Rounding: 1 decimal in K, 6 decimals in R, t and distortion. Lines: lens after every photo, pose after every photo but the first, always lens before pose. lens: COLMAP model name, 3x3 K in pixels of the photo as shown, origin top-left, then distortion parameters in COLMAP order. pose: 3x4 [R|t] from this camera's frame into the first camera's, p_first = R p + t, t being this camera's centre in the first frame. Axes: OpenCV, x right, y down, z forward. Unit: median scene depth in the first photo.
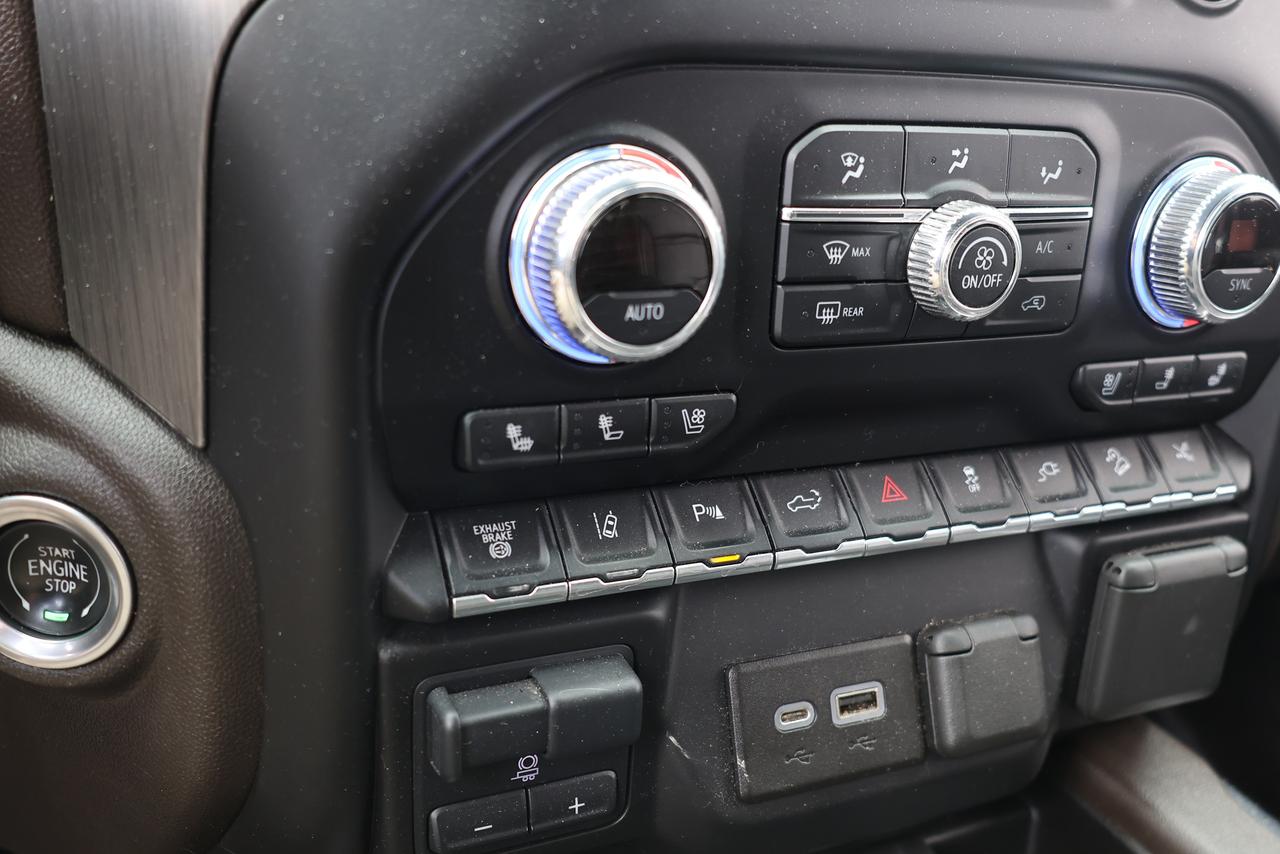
lens RADIAL K [[1156.2, 0, 640.0], [0, 1156.2, 427.0], [0, 0, 1]] dist [0.034161, -0.000670]
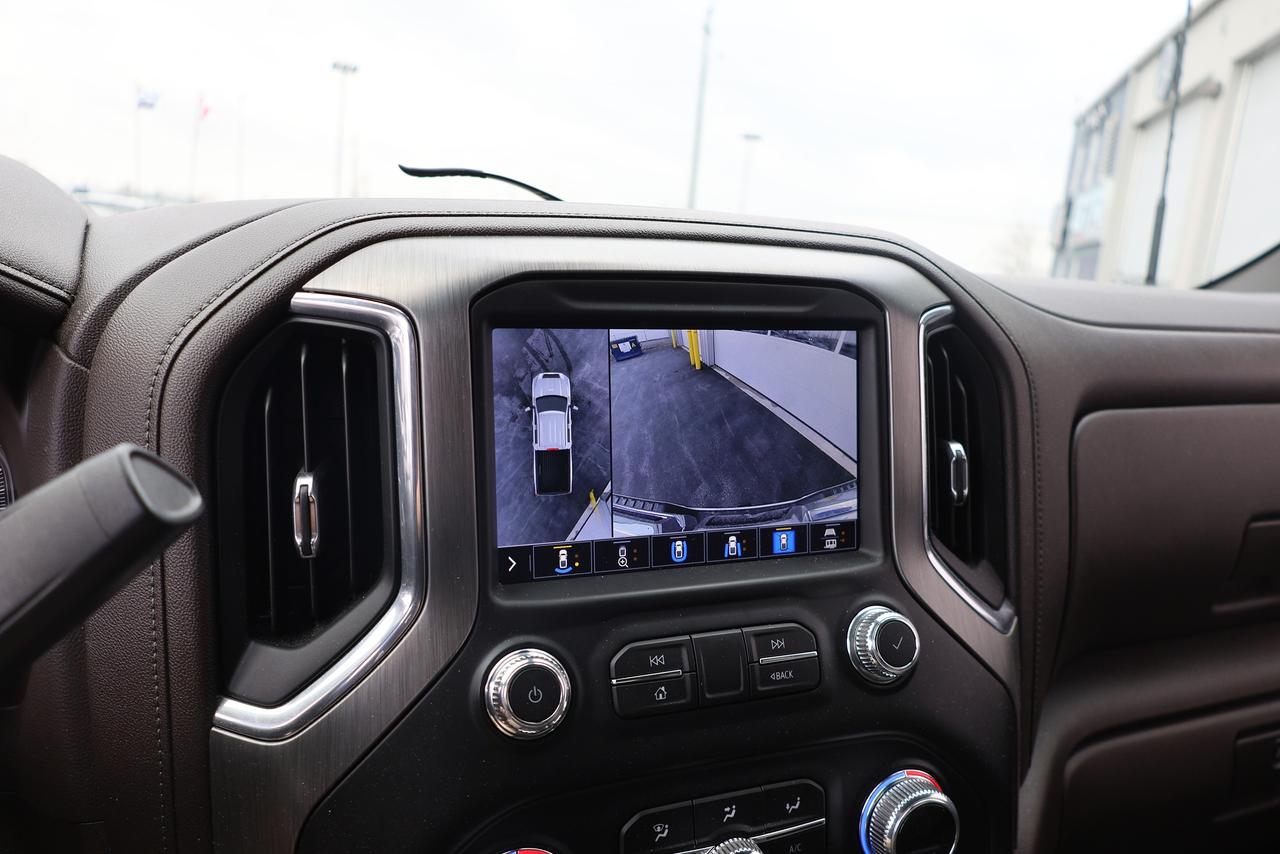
lens RADIAL K [[893.2, 0, 640.0], [0, 893.2, 427.0], [0, 0, 1]] dist [-0.005466, 0.005777]
pose [[0.995084, -0.048021, -0.086611, 0.285732], [0.029354, 0.978290, -0.205151, -0.523855], [0.094583, 0.201601, 0.974890, -0.415752]]
